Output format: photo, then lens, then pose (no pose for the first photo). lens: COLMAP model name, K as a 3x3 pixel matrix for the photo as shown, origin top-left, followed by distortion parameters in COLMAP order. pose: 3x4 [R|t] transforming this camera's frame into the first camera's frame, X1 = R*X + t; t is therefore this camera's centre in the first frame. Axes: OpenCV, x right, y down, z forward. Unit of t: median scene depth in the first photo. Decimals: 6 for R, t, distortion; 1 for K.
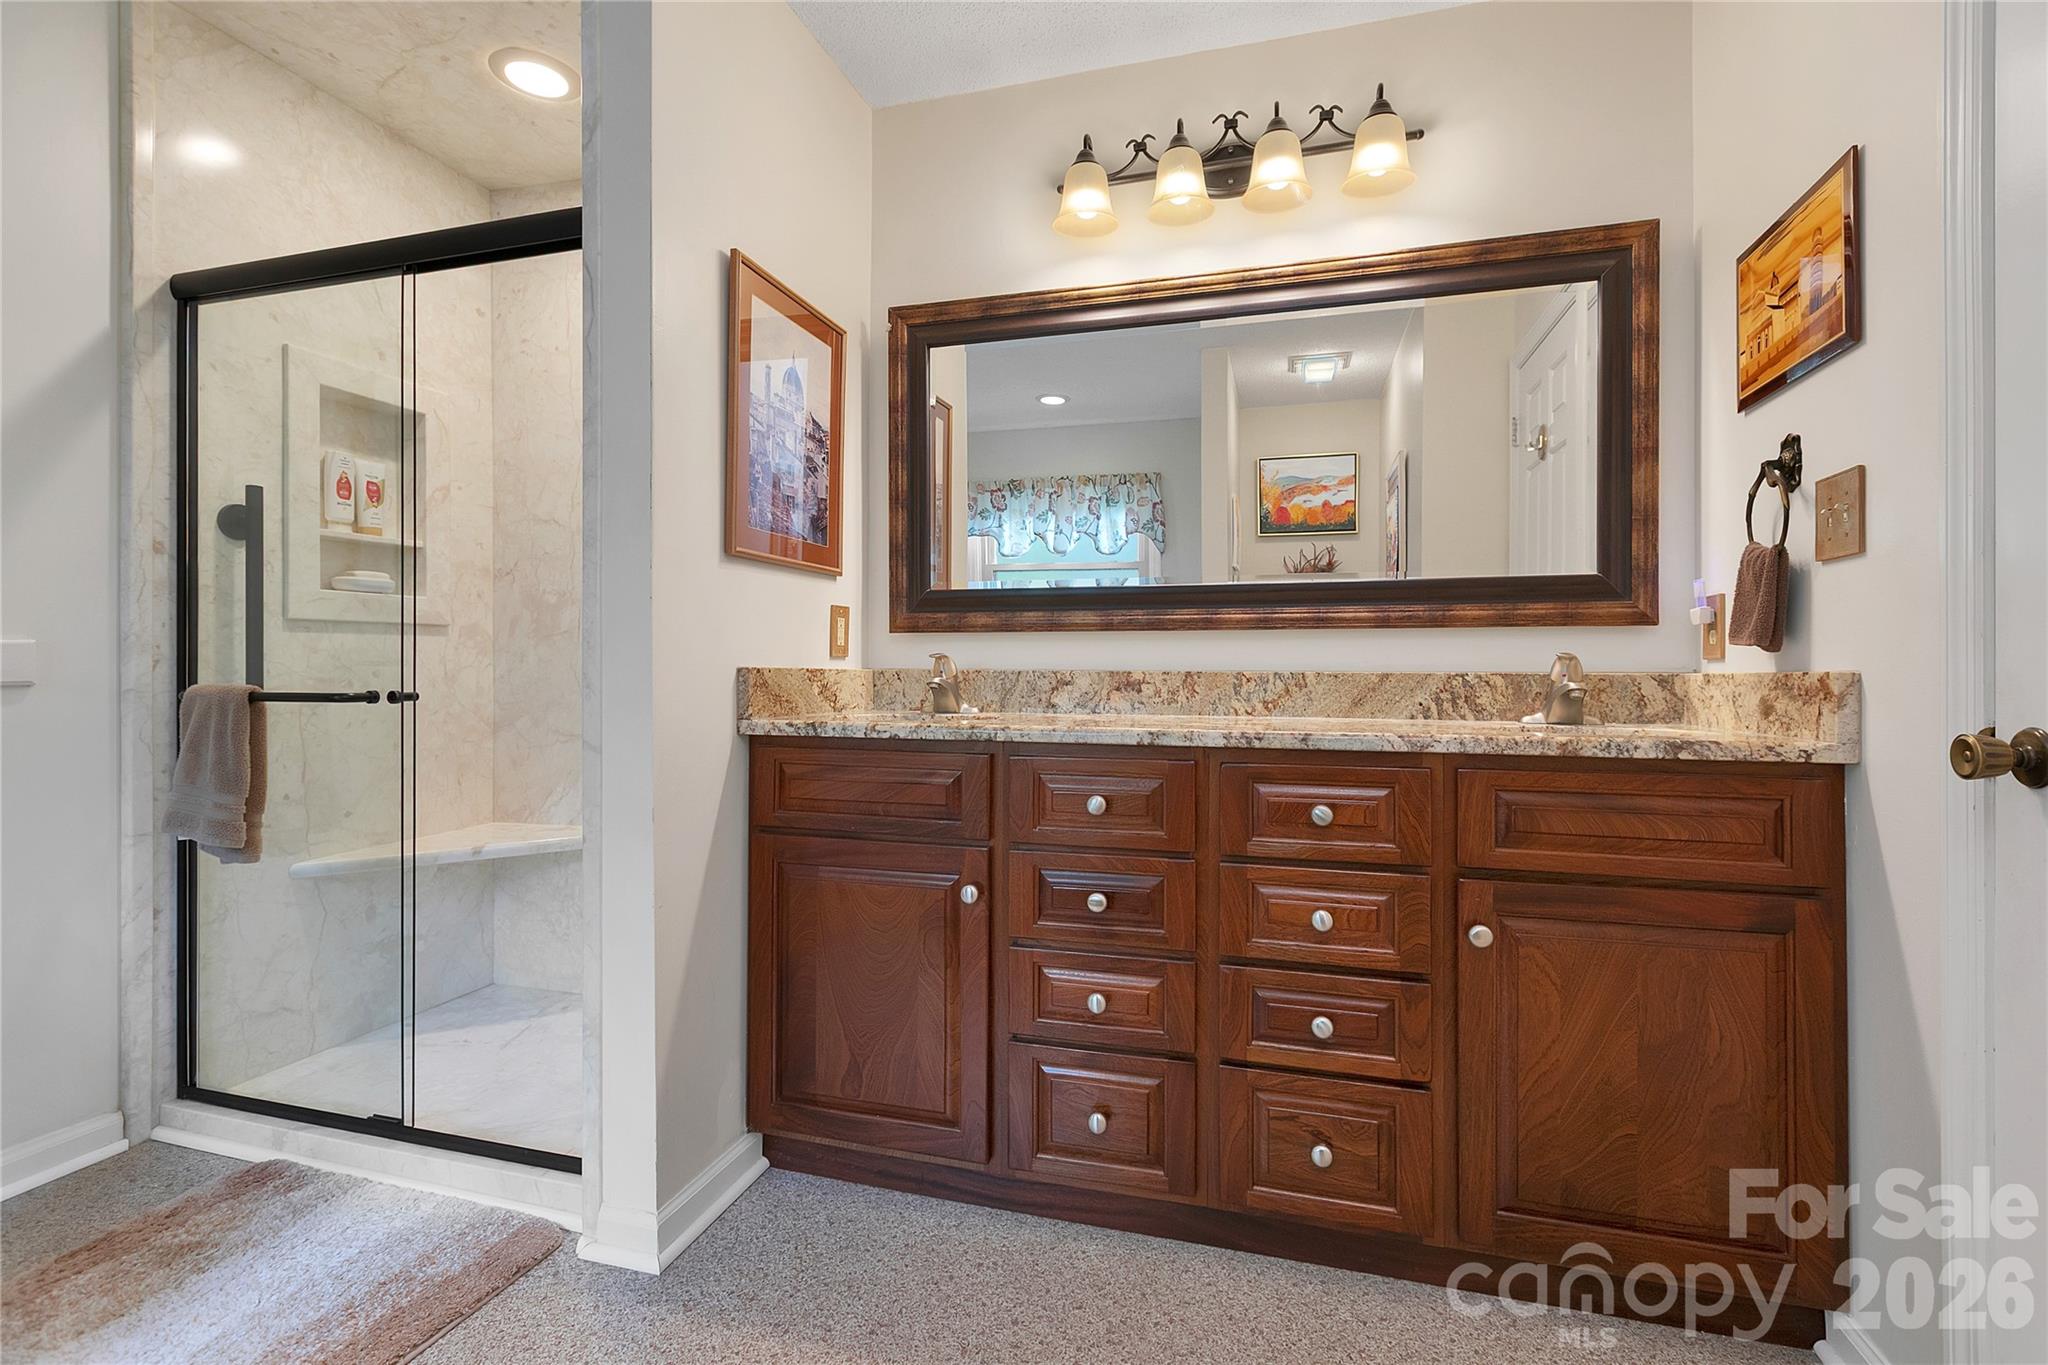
lens RADIAL K [[918.2, 0, 1018.4], [0, 918.2, 670.8], [0, 0, 1]] dist [0.002156, -0.000733]
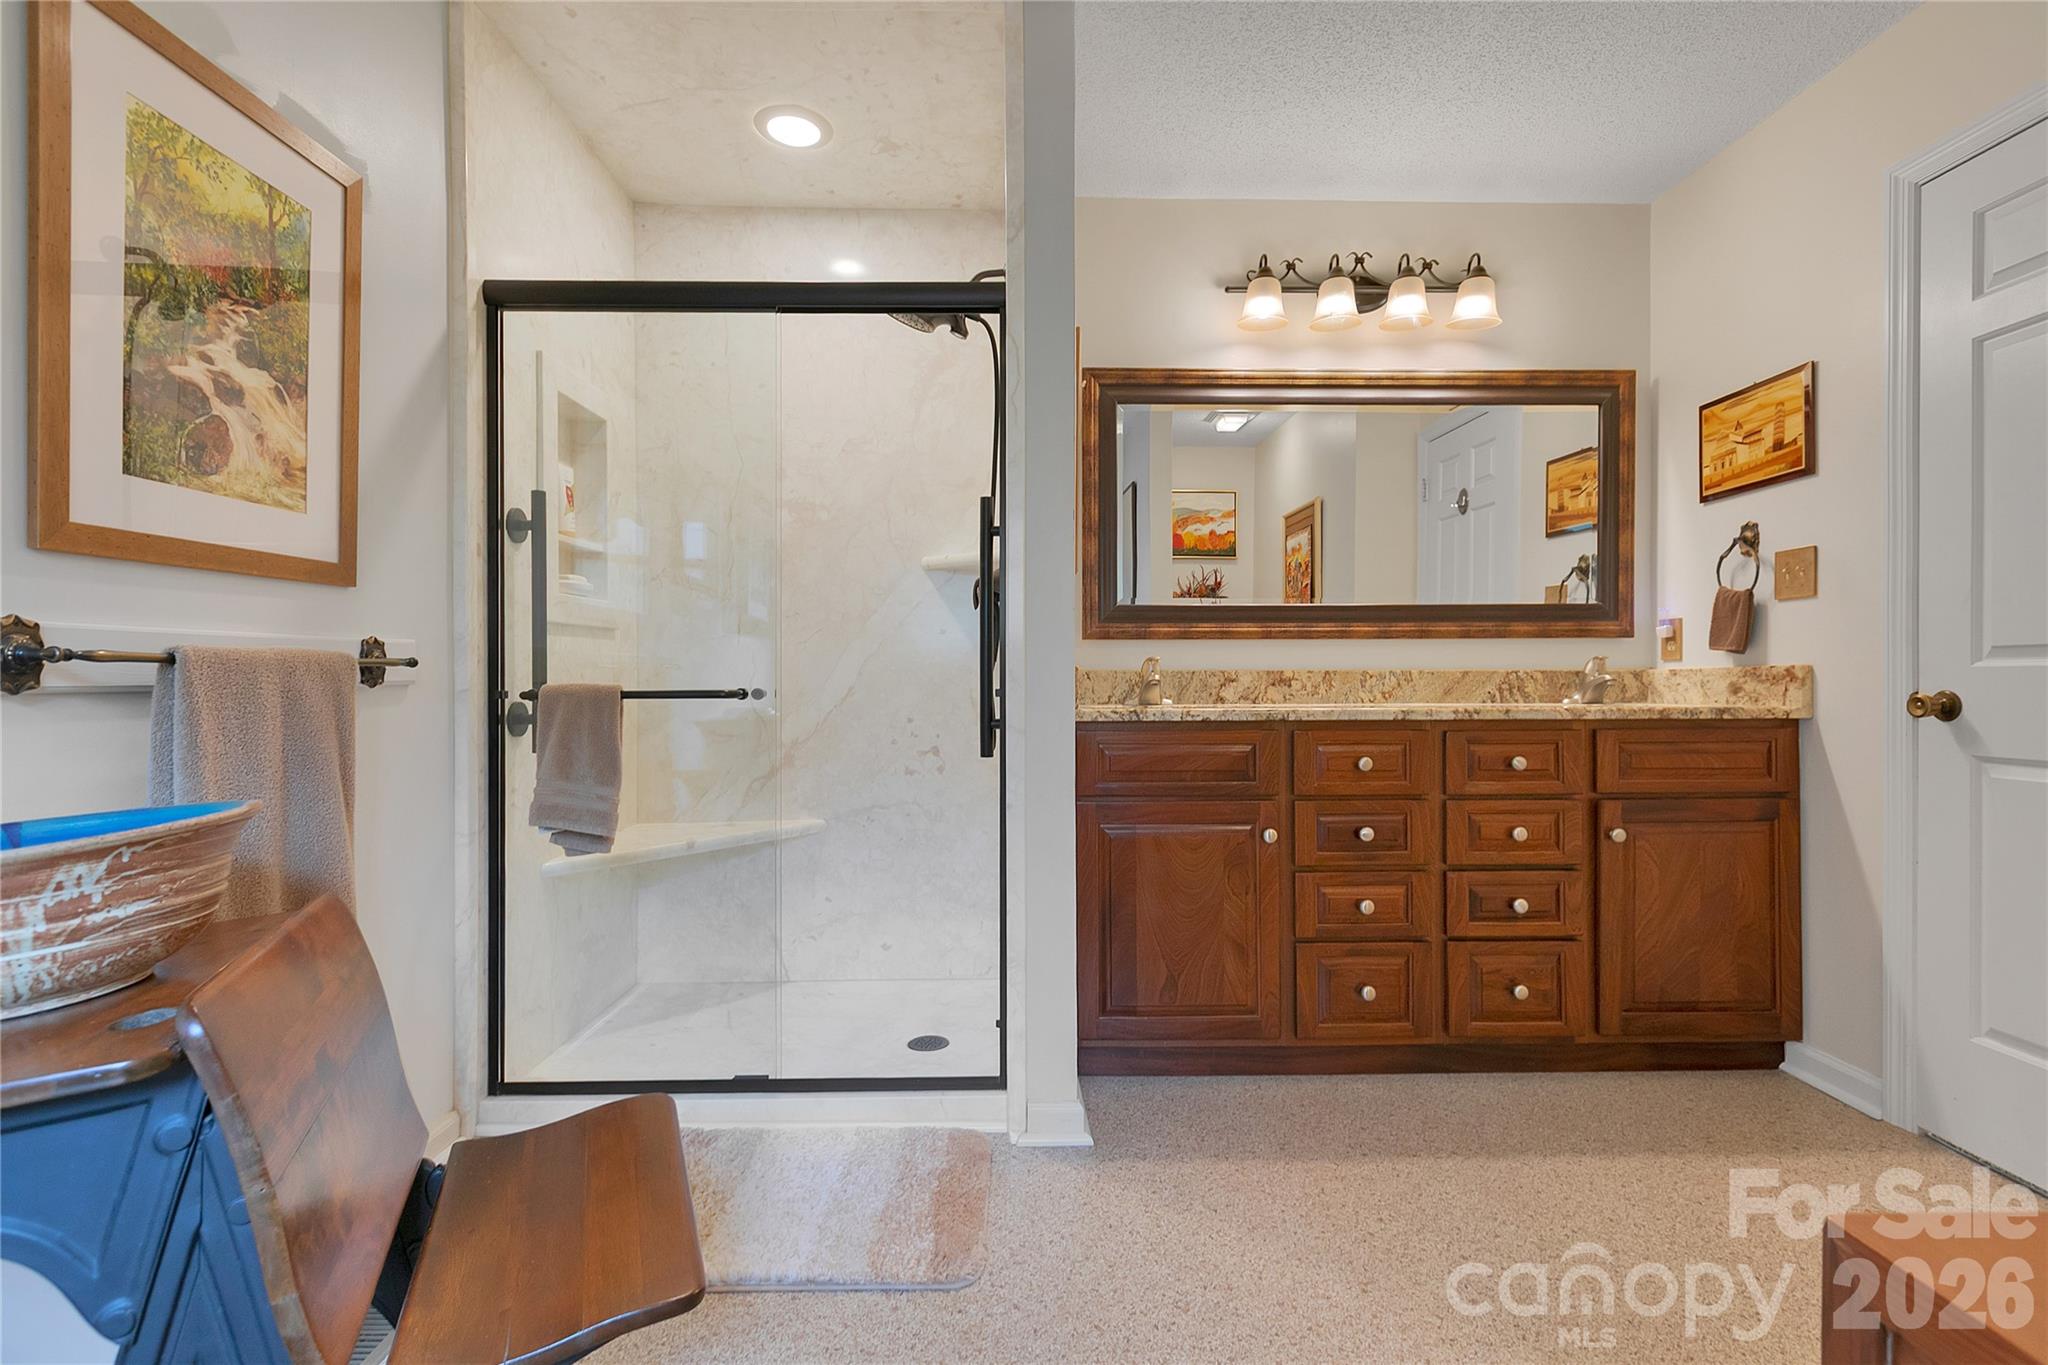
lens RADIAL K [[918.2, 0, 1036.8], [0, 918.2, 681.5], [0, 0, 1]] dist [0.002156, -0.000733]
pose [[0.955285, -0.006402, 0.295617, -0.692010], [0.006632, 0.999978, 0.000227, 0.015518], [-0.295612, 0.001743, 0.955307, -0.153331]]
